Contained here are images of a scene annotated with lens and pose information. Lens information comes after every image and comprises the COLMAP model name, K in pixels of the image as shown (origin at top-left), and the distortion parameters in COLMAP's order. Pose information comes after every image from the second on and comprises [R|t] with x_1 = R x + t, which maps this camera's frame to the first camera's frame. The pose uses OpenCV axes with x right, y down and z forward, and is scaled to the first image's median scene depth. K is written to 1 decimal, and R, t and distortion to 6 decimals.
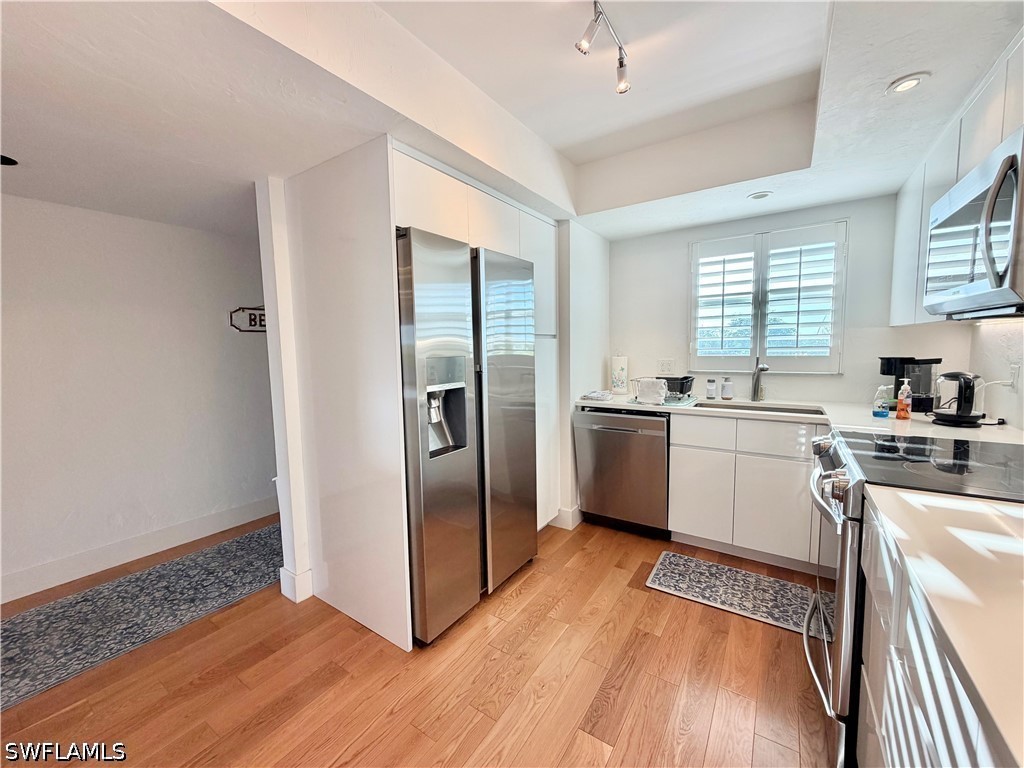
lens RADIAL K [[408.4, 0, 509.5], [0, 408.4, 383.6], [0, 0, 1]] dist [-0.000753, 0.000149]
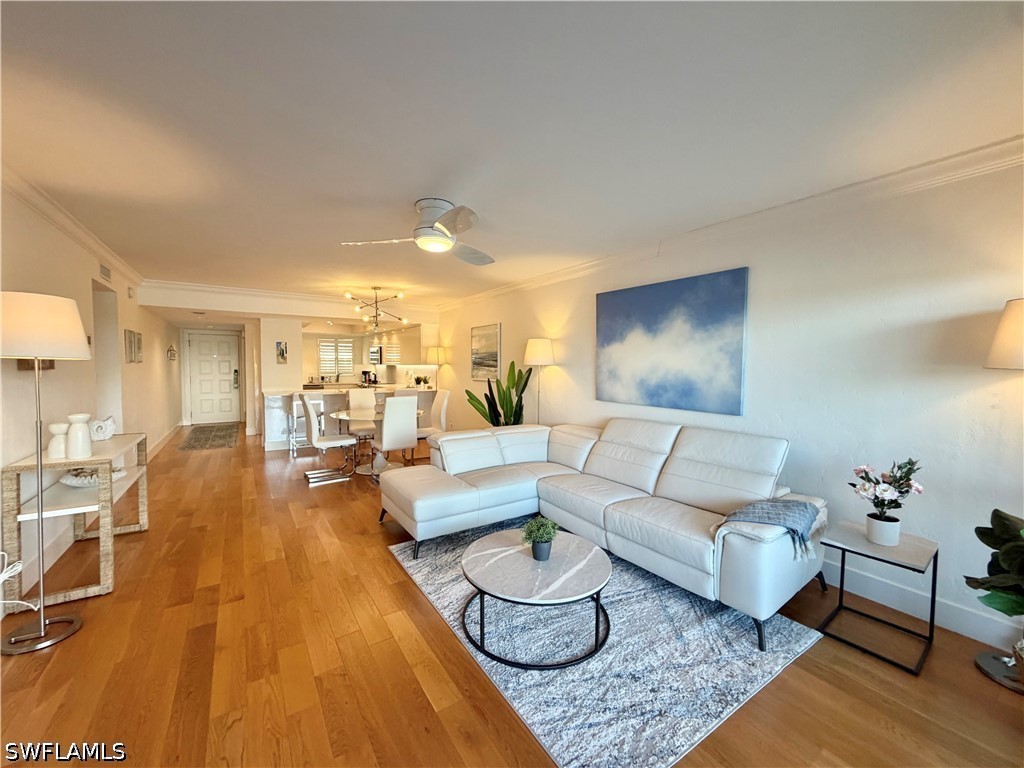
lens RADIAL K [[408.4, 0, 509.5], [0, 408.4, 383.6], [0, 0, 1]] dist [-0.000753, 0.000149]
pose [[0.385415, -0.022158, 0.922477, -2.972874], [0.071183, 0.997447, -0.005782, 0.244139], [-0.919994, 0.067893, 0.386008, -2.538745]]
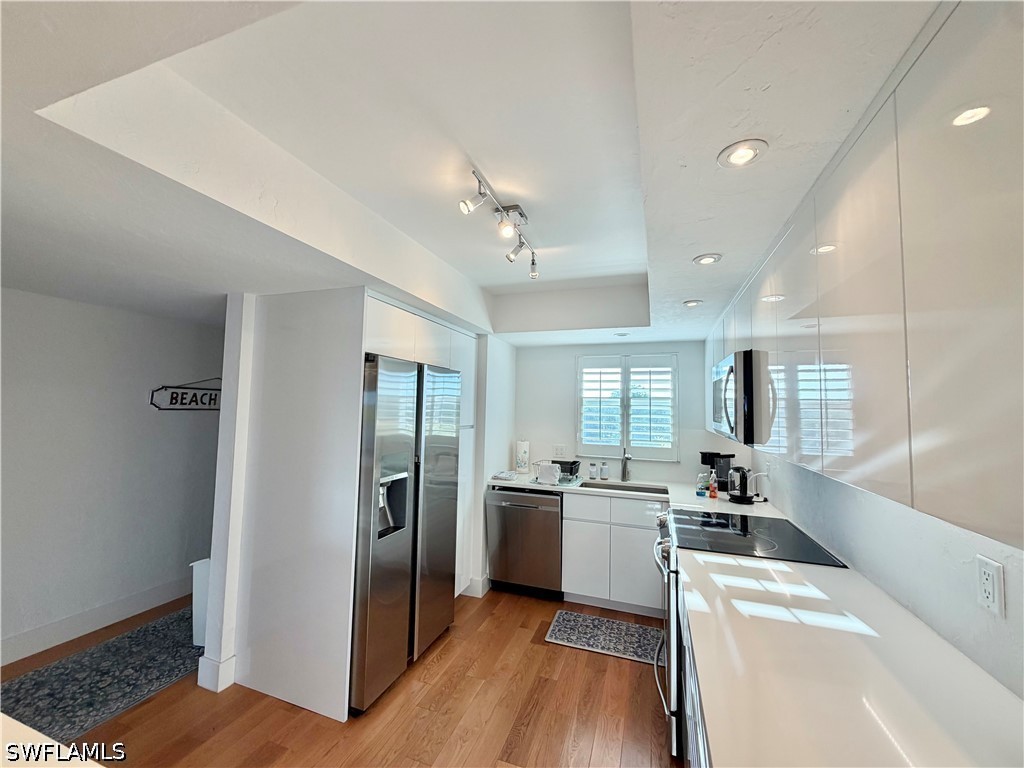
lens RADIAL K [[408.4, 0, 509.5], [0, 408.4, 383.6], [0, 0, 1]] dist [-0.000753, 0.000149]
pose [[0.968030, 0.055500, 0.244616, -0.108850], [-0.017403, 0.987725, -0.155232, -0.070935], [-0.250229, 0.146013, 0.957113, -0.250071]]
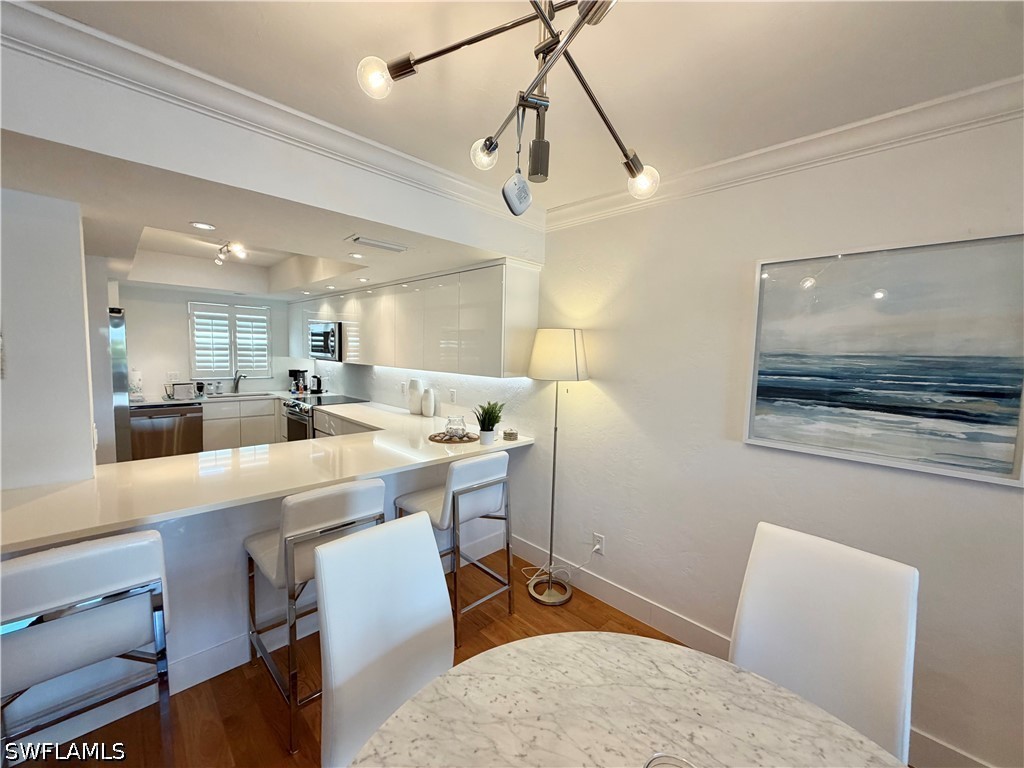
lens RADIAL K [[408.4, 0, 509.5], [0, 408.4, 383.6], [0, 0, 1]] dist [-0.000753, 0.000149]
pose [[0.197525, -0.057046, 0.978637, -1.269893], [0.057547, 0.997259, 0.046517, -0.021693], [-0.978607, 0.047129, 0.200267, -0.803311]]
